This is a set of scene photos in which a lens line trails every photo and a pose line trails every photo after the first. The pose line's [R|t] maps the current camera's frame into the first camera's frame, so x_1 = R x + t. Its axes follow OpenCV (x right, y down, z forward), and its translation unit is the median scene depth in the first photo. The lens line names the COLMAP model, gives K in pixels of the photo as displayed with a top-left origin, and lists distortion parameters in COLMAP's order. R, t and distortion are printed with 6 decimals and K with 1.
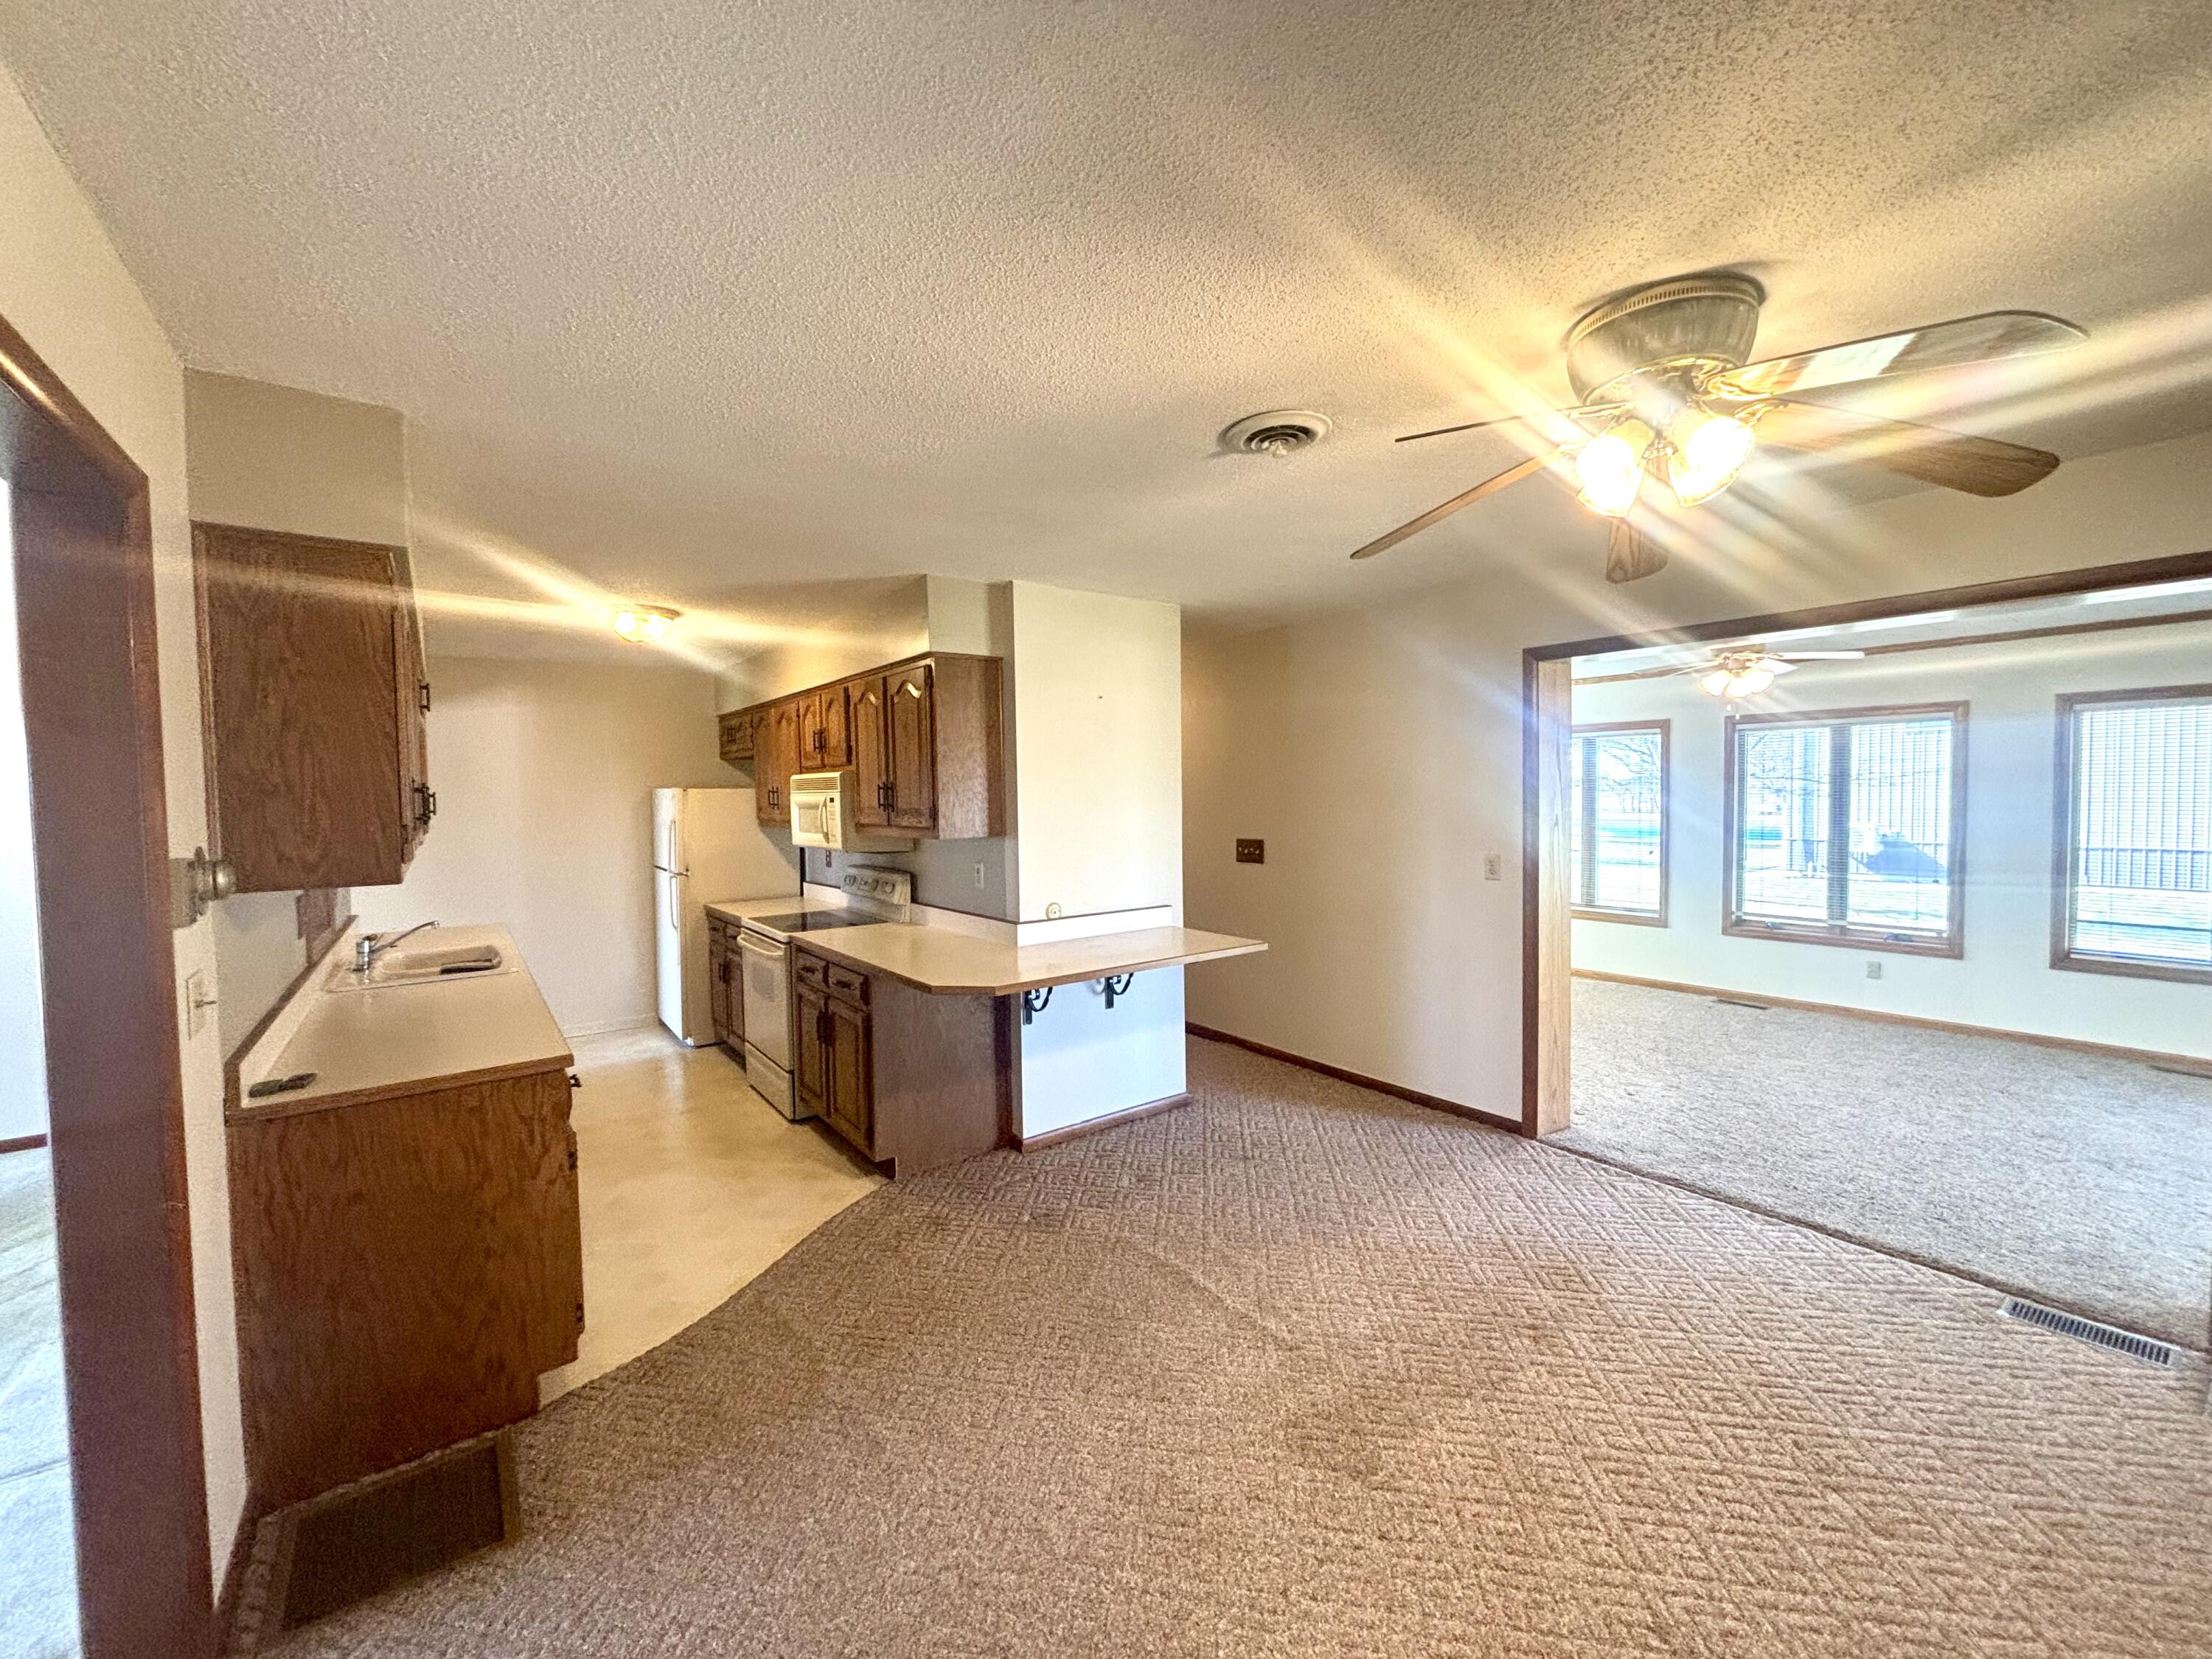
lens RADIAL K [[882.0, 0, 1106.0], [0, 882.0, 829.5], [0, 0, 1]] dist [0.009119, -0.000215]
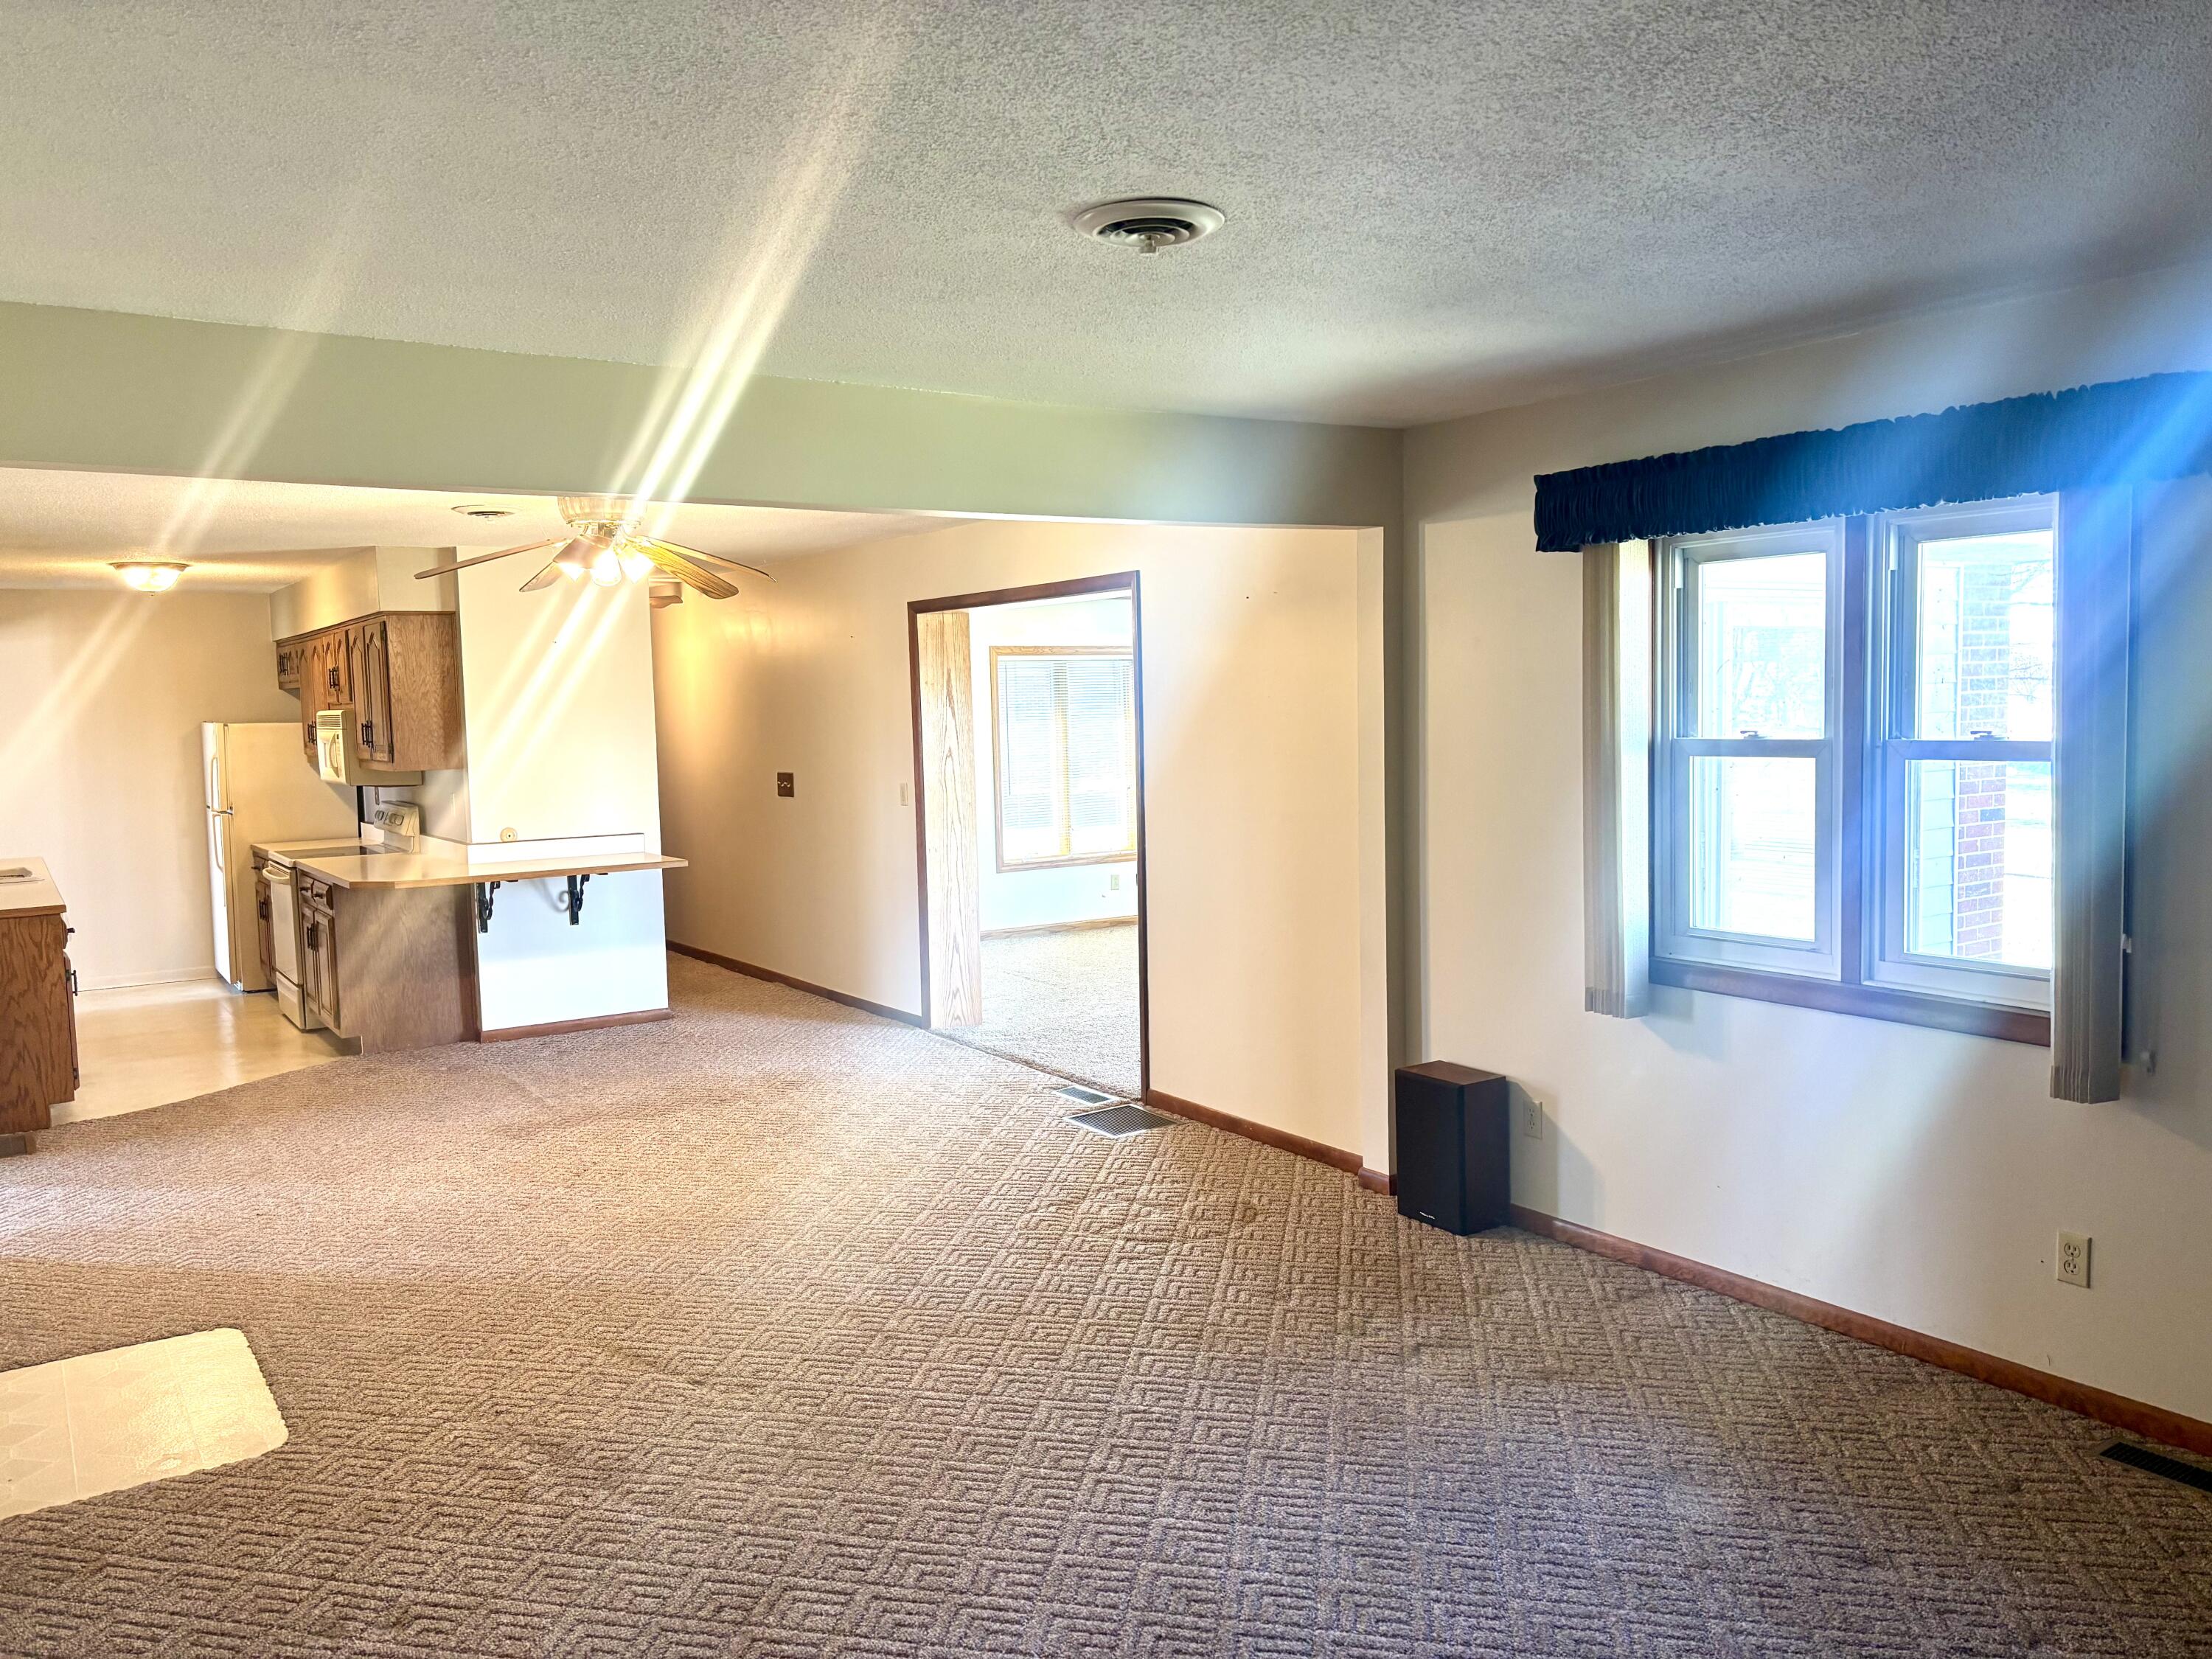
lens RADIAL K [[1638.0, 0, 1106.0], [0, 1638.0, 829.5], [0, 0, 1]] dist [0.087798, -0.091472]
pose [[0.998517, -0.004625, -0.054245, 0.749755], [0.006500, 0.999385, 0.034447, 0.016602], [0.054052, -0.034748, 0.997933, -0.990644]]
